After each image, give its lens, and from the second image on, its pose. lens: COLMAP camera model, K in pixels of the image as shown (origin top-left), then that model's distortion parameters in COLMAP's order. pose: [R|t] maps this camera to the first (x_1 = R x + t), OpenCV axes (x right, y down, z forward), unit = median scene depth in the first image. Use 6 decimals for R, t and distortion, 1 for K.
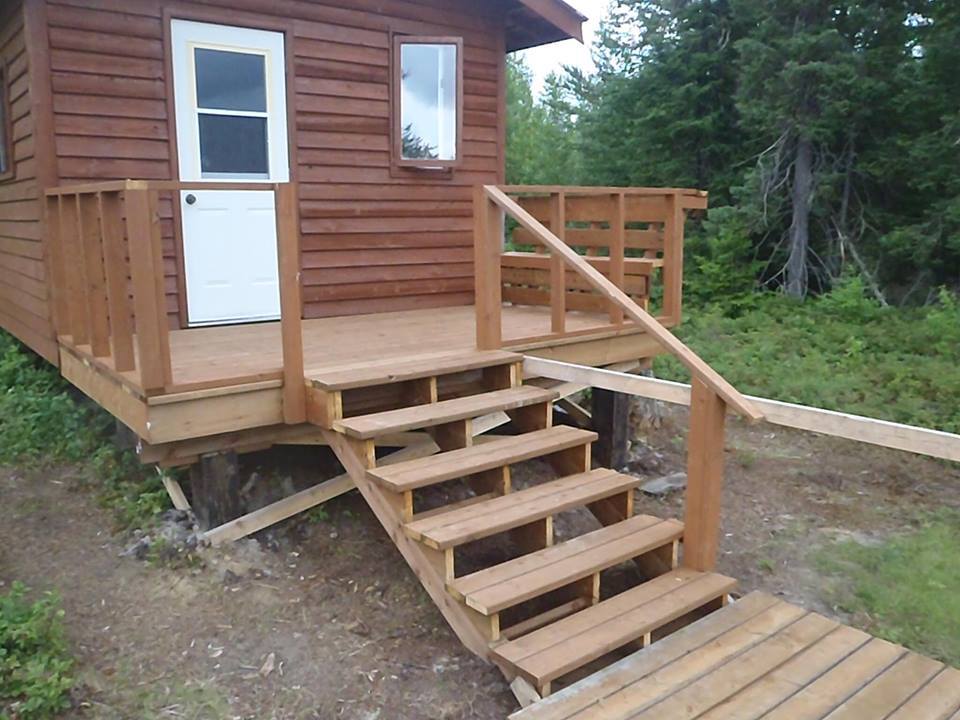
lens RADIAL K [[807.9, 0, 484.7], [0, 807.9, 354.9], [0, 0, 1]] dist [-0.053119, 0.015771]
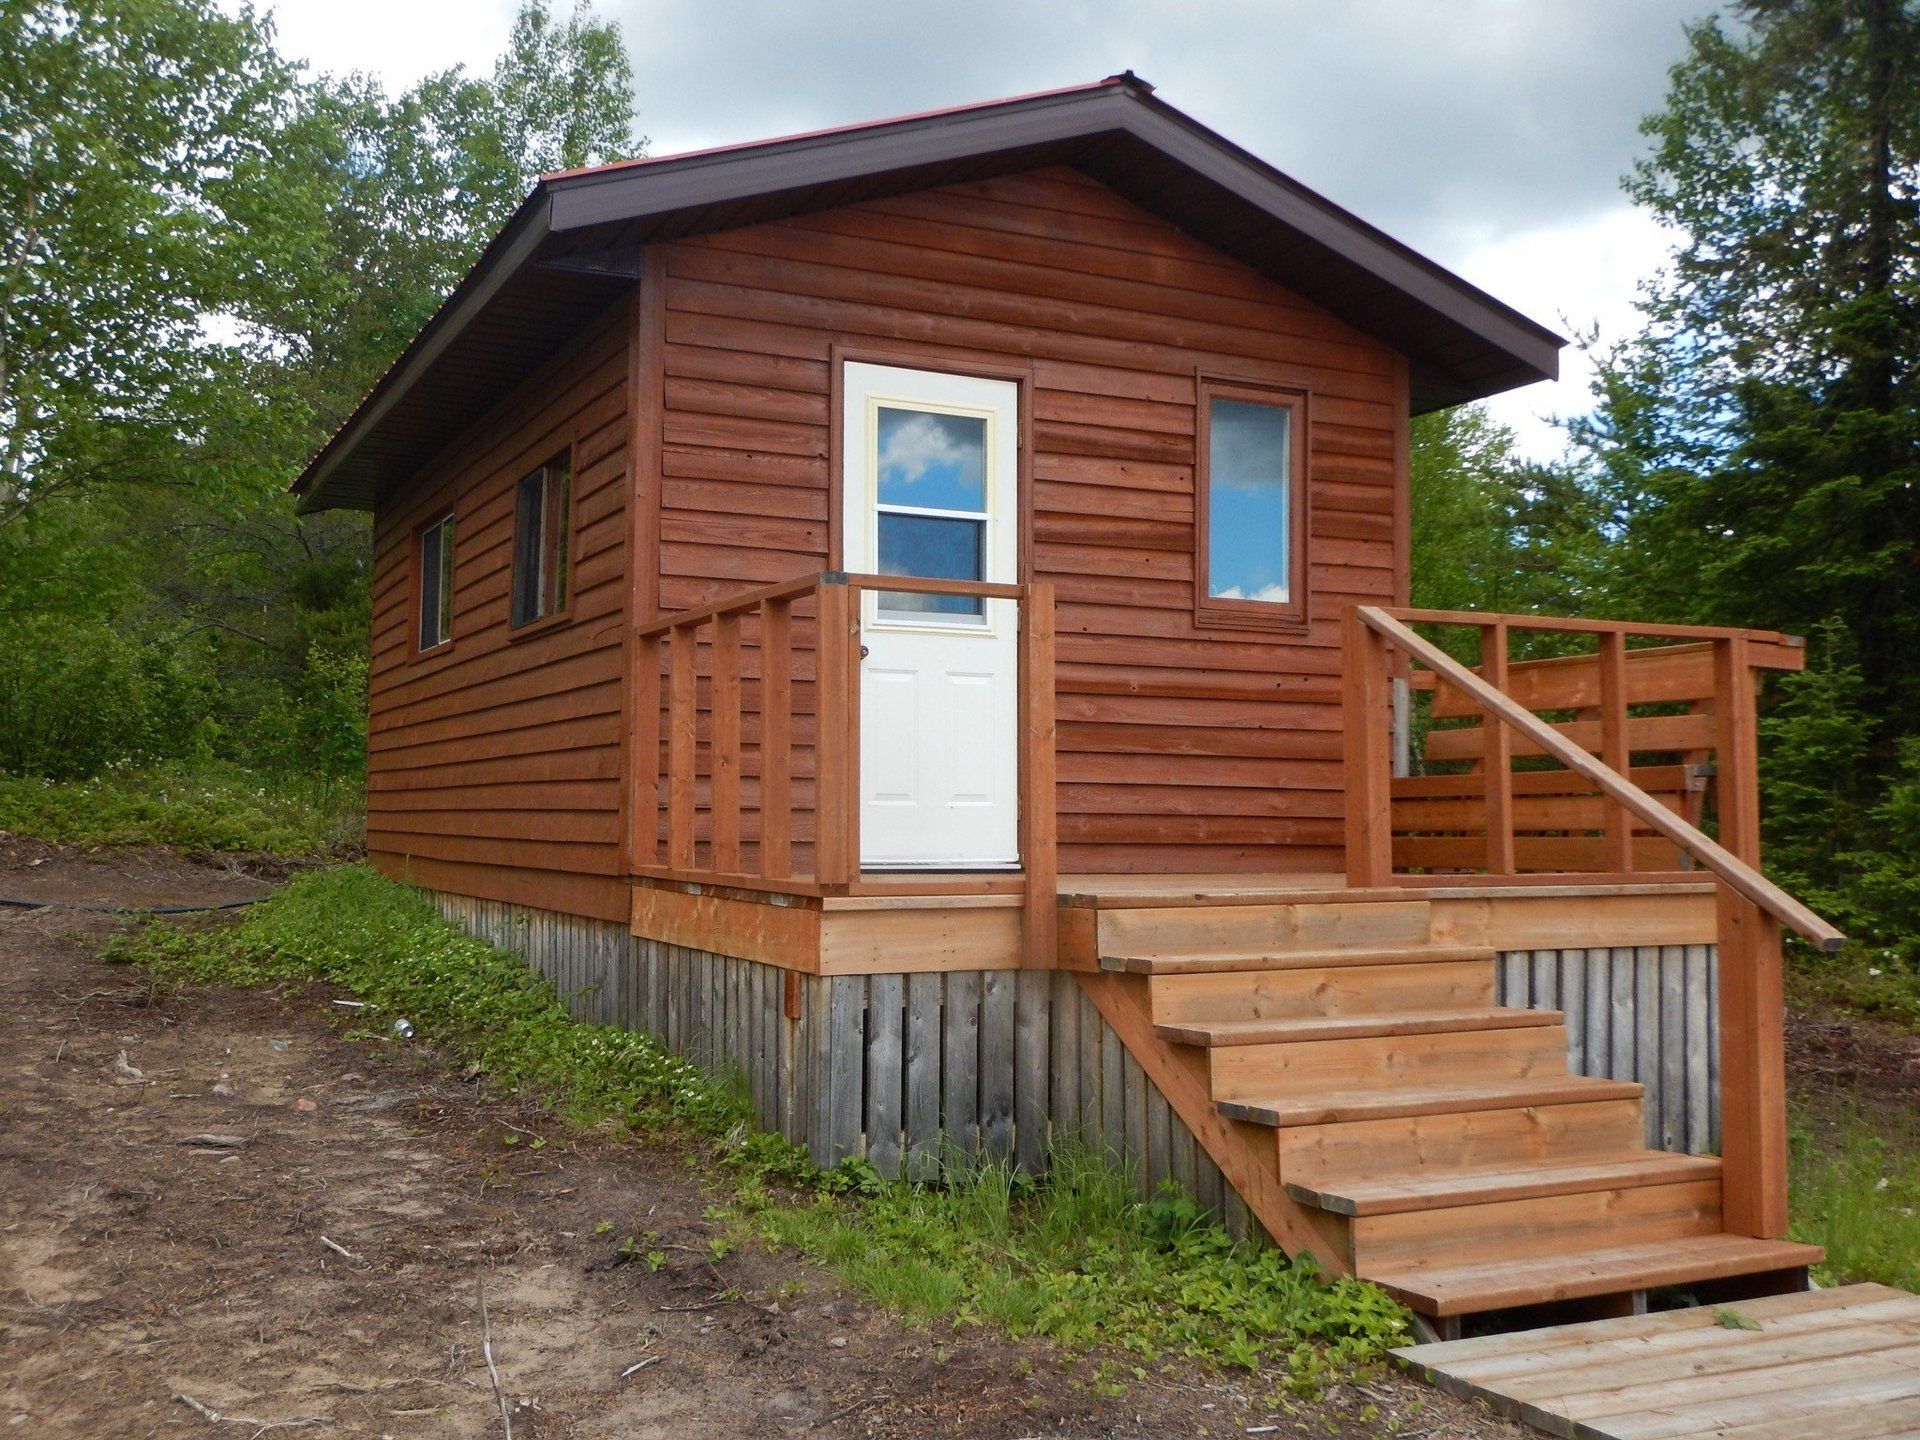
lens RADIAL K [[1892.4, 0, 959.7], [0, 1892.4, 721.3], [0, 0, 1]] dist [-0.000438, 0.000000]
pose [[0.974819, -0.000896, -0.222997, 0.017230], [-0.048378, 0.975327, -0.215400, 0.141382], [0.217688, 0.220764, 0.950724, -0.277450]]
